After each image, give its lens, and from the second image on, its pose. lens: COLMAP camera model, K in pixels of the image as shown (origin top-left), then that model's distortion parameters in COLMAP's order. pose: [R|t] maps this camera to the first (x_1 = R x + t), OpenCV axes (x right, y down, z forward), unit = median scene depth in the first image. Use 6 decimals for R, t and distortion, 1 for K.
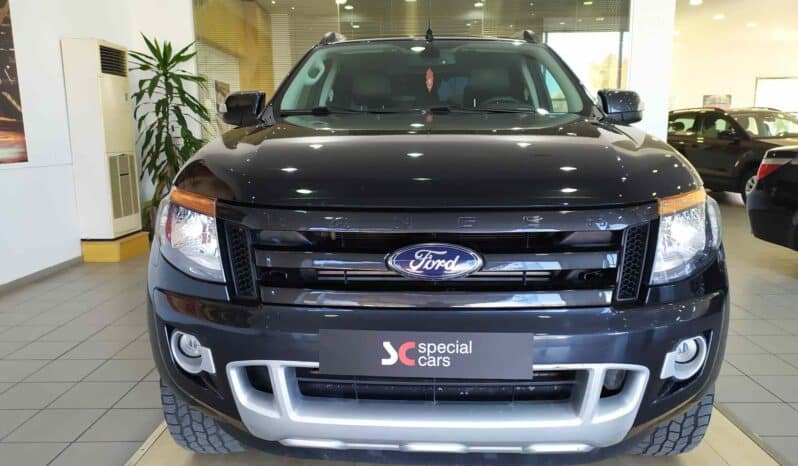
lens RADIAL K [[596.4, 0, 398.7], [0, 596.4, 231.5], [0, 0, 1]] dist [0.041760, -0.013384]
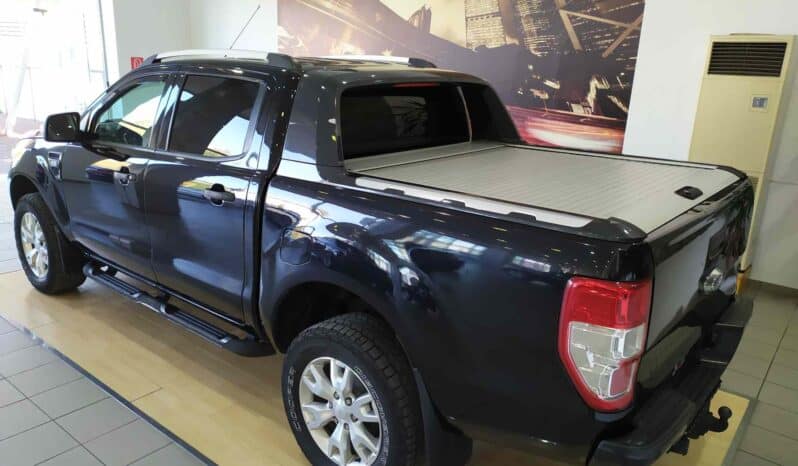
lens RADIAL K [[596.4, 0, 401.2], [0, 596.4, 237.8], [0, 0, 1]] dist [0.041760, -0.013384]
pose [[-0.606559, 0.196068, -0.770483, 0.563487], [-0.184172, 0.908101, 0.376076, -0.336822], [0.773413, 0.370014, -0.514707, 1.363778]]
